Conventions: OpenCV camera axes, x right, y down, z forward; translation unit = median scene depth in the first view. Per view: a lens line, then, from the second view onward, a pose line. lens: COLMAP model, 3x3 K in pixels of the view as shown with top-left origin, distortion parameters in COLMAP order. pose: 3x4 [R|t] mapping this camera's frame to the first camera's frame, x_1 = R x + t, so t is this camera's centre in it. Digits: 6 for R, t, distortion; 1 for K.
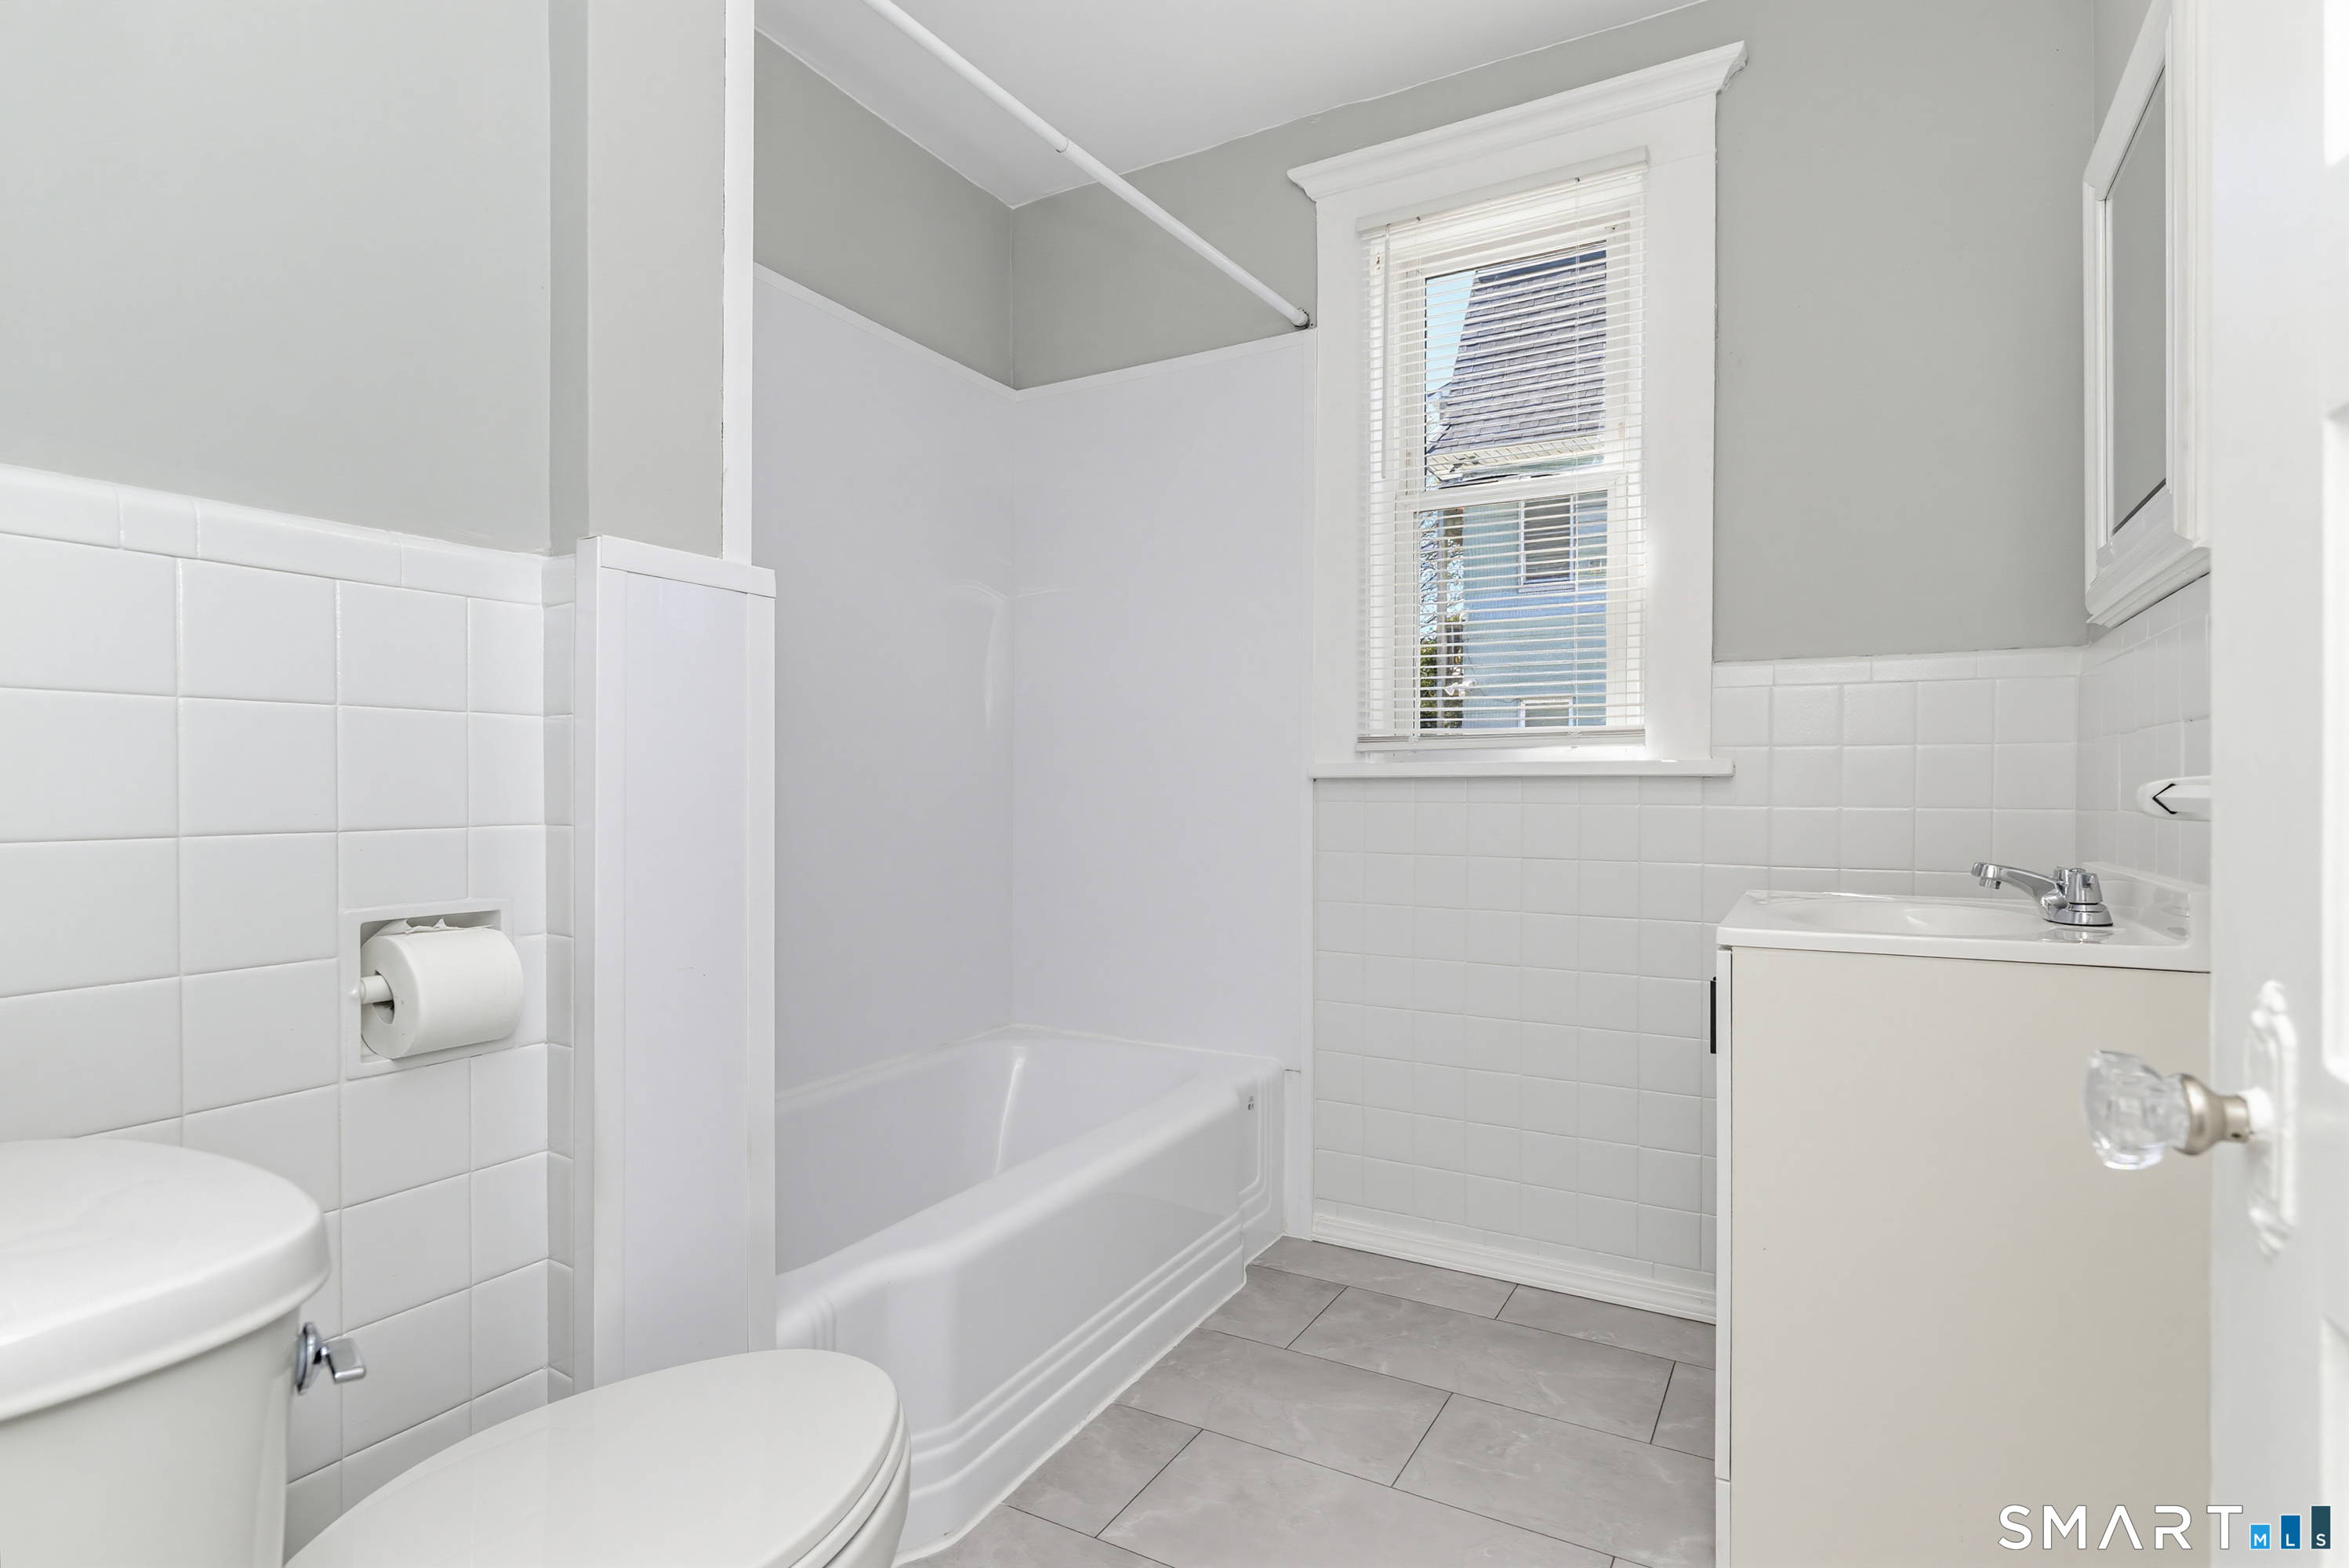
lens RADIAL K [[1171.1, 0, 1170.9], [0, 1171.1, 769.9], [0, 0, 1]] dist [0.002180, 0.000018]
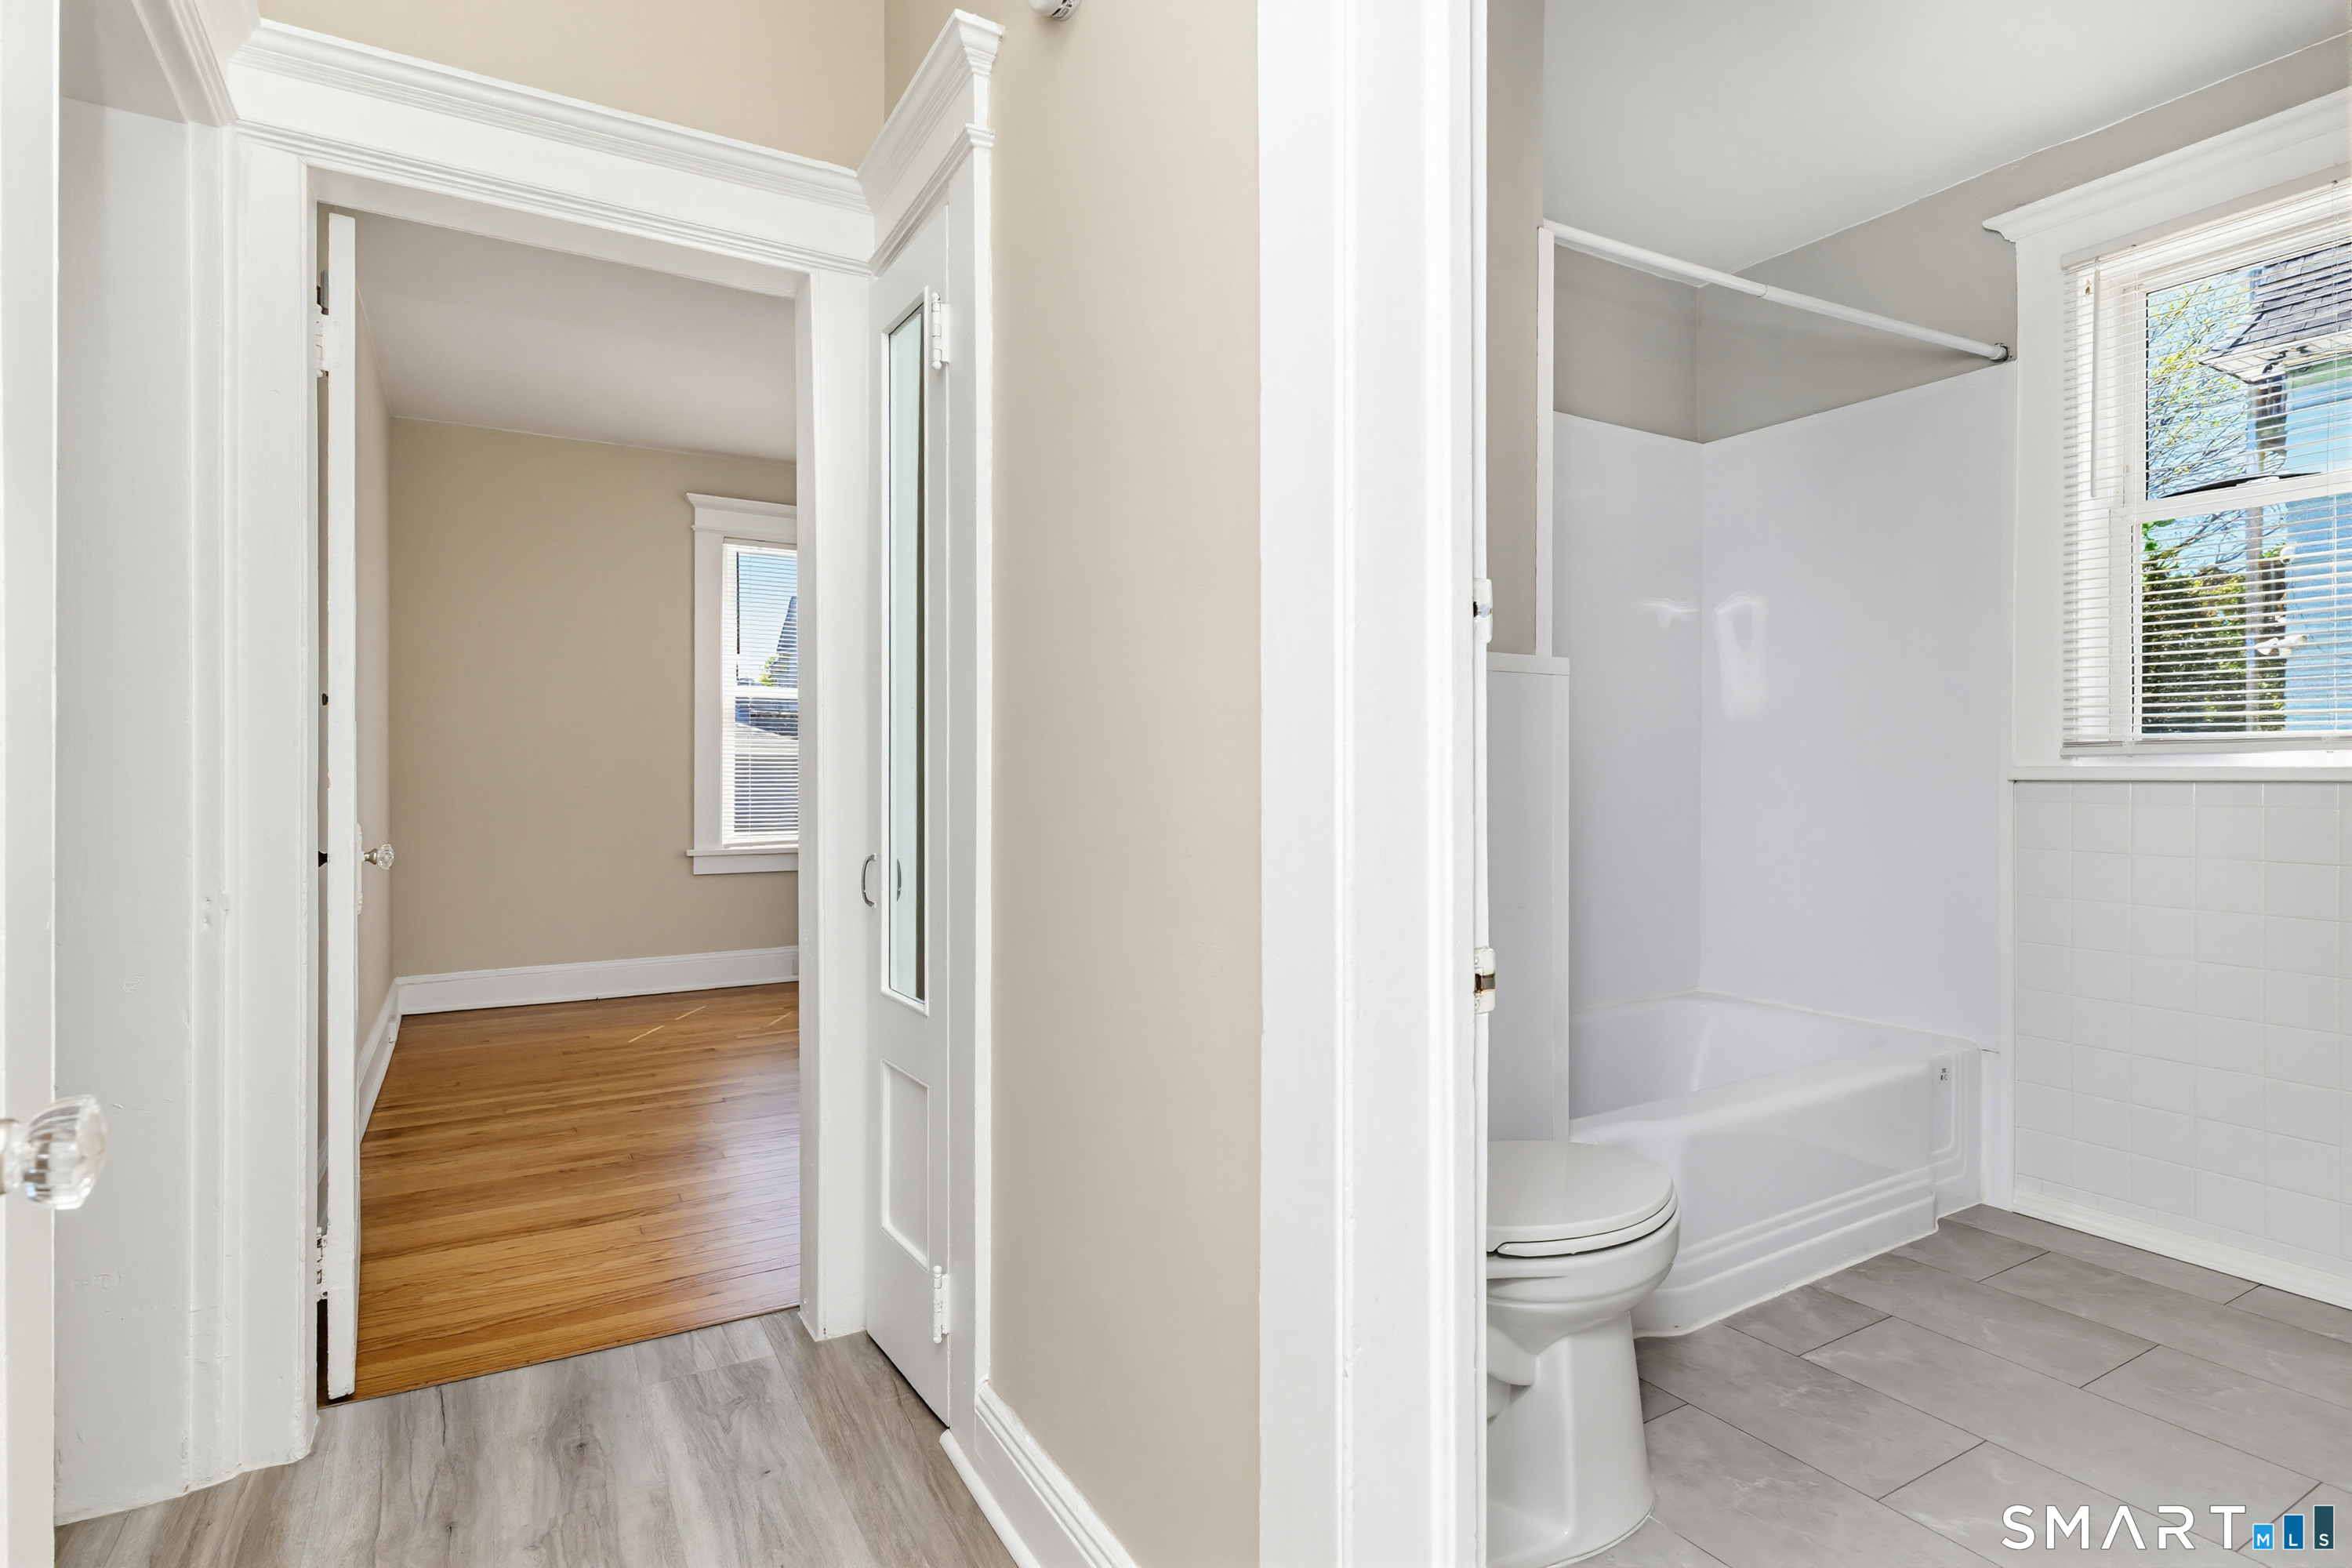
lens RADIAL K [[1172.6, 0, 1172.4], [0, 1172.6, 769.8], [0, 0, 1]] dist [0.002180, 0.000018]
pose [[0.865382, -0.001594, -0.501111, -0.006081], [0.009673, 0.999862, 0.013523, -0.025101], [0.501020, -0.016549, 0.865278, -0.331970]]
